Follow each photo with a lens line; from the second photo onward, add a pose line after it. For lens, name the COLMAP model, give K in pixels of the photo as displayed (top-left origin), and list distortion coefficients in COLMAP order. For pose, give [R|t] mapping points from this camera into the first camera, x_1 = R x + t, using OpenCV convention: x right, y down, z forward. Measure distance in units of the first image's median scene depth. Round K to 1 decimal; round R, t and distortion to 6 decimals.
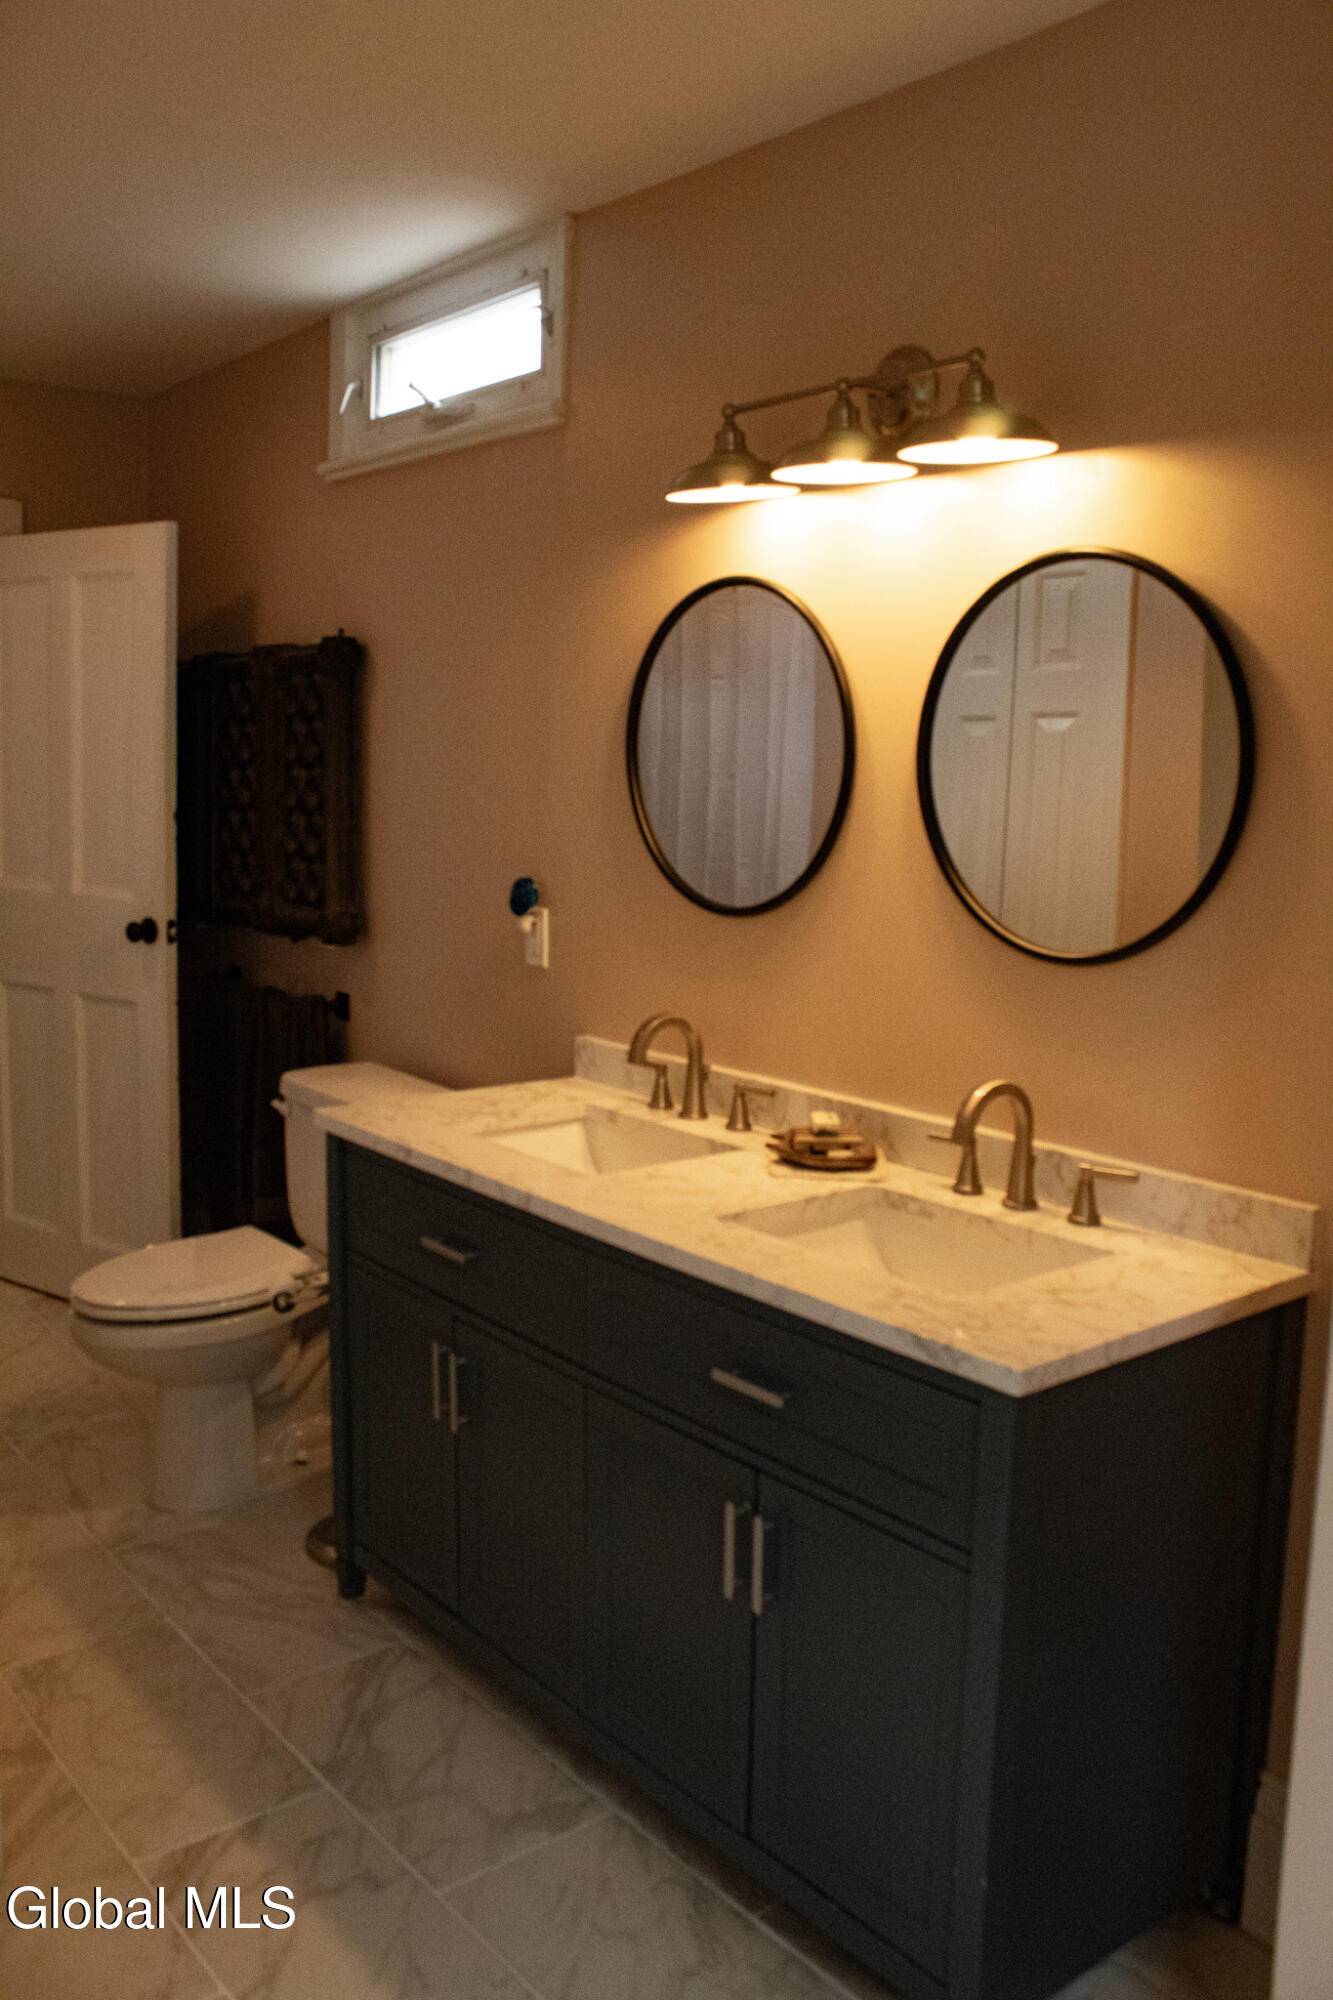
lens RADIAL K [[1696.7, 0, 666.7], [0, 1696.7, 996.7], [0, 0, 1]] dist [-0.164070, 0.149708]
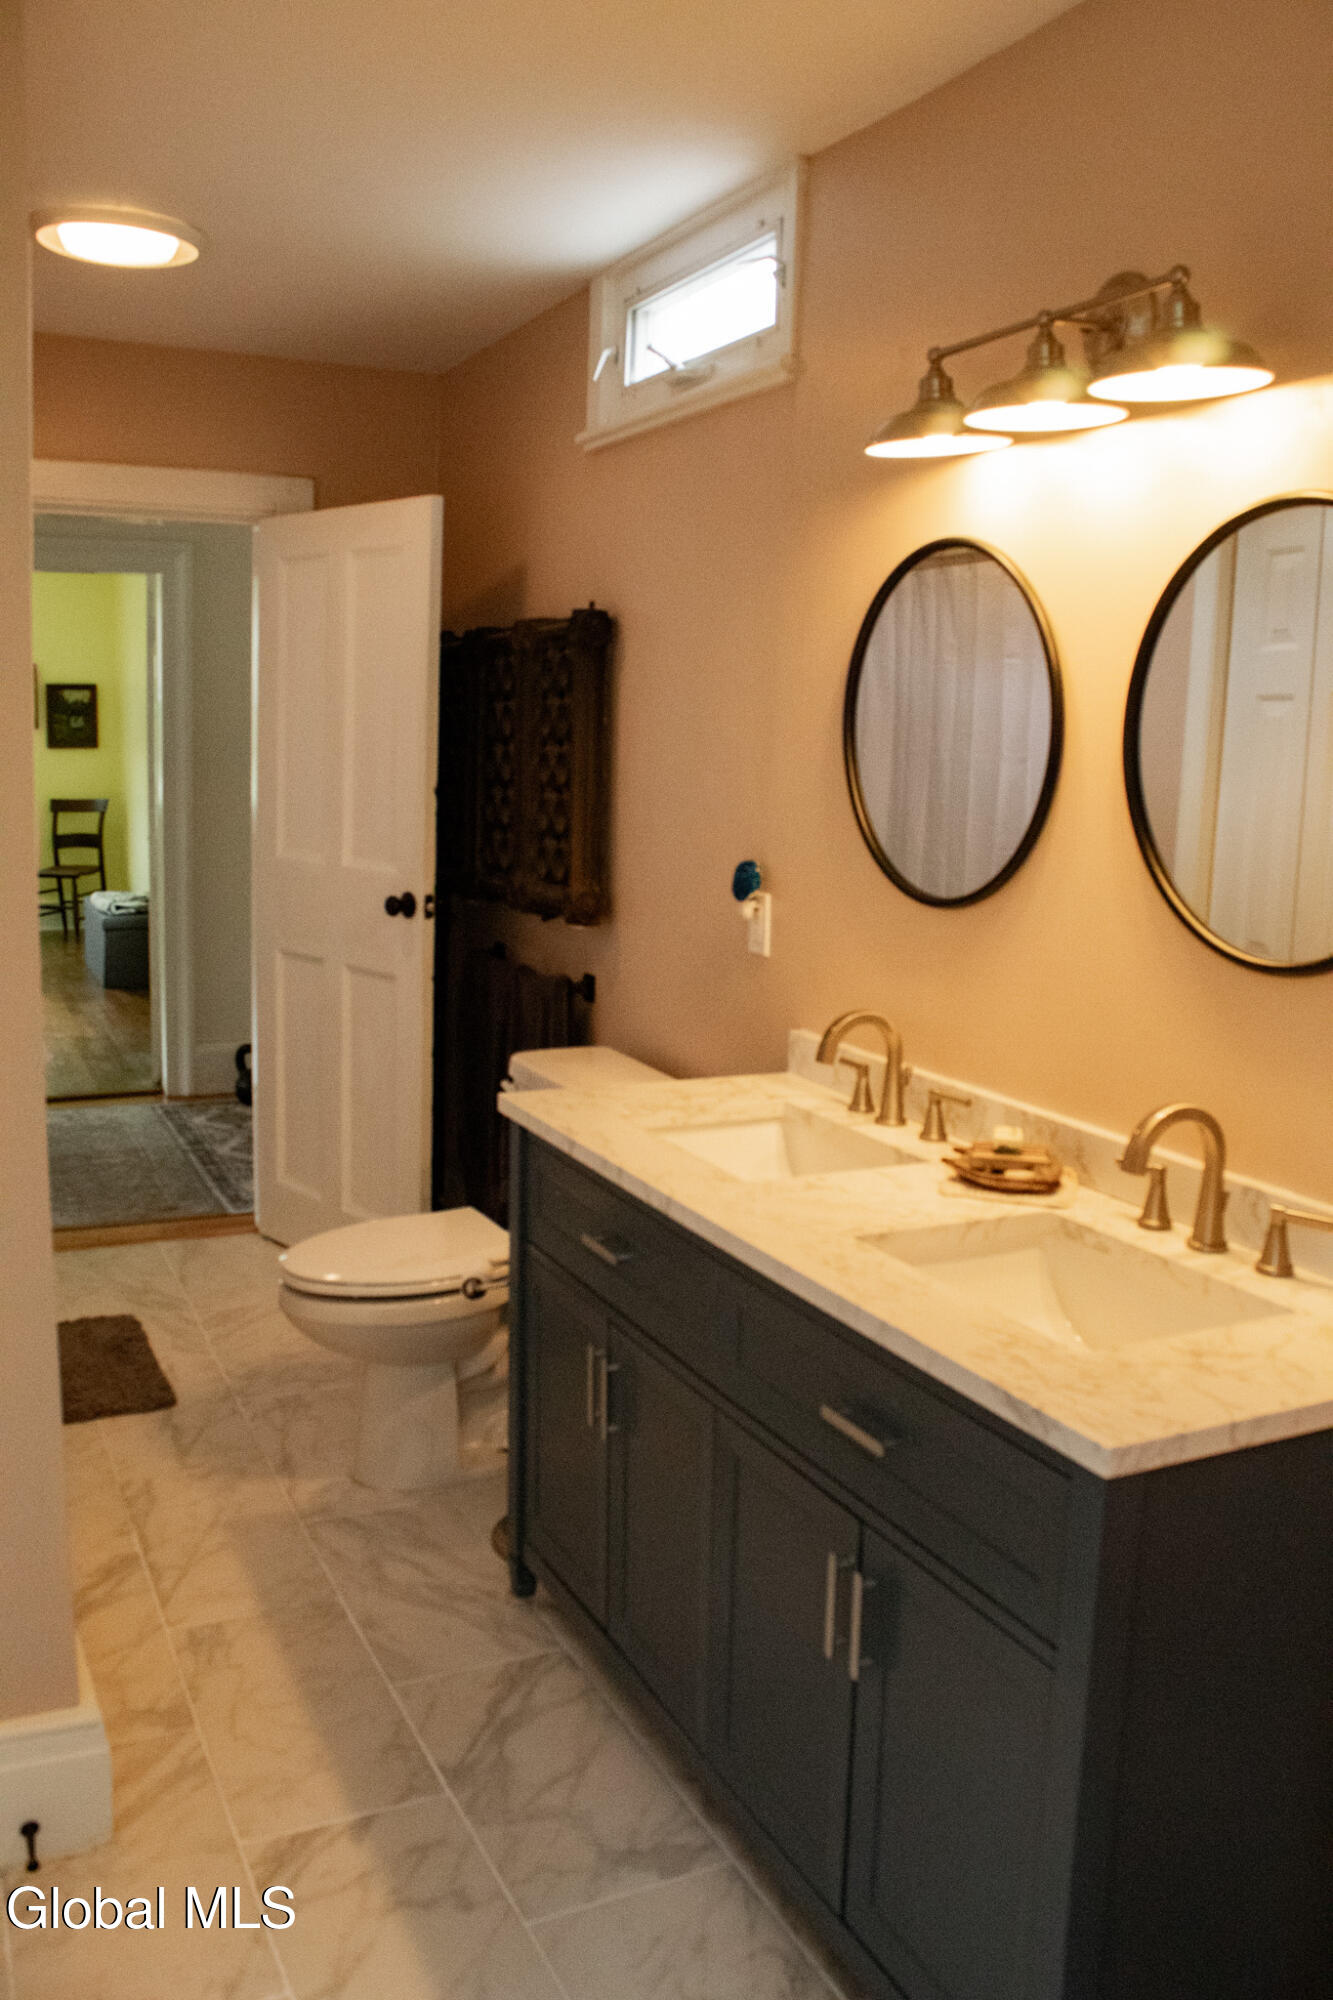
lens RADIAL K [[1696.7, 0, 660.0], [0, 1696.7, 996.3], [0, 0, 1]] dist [-0.164070, 0.149708]
pose [[0.972436, 0.040036, -0.229708, 0.112665], [-0.038041, 0.999190, 0.013110, -0.006150], [0.230047, -0.004010, 0.973171, 0.079212]]
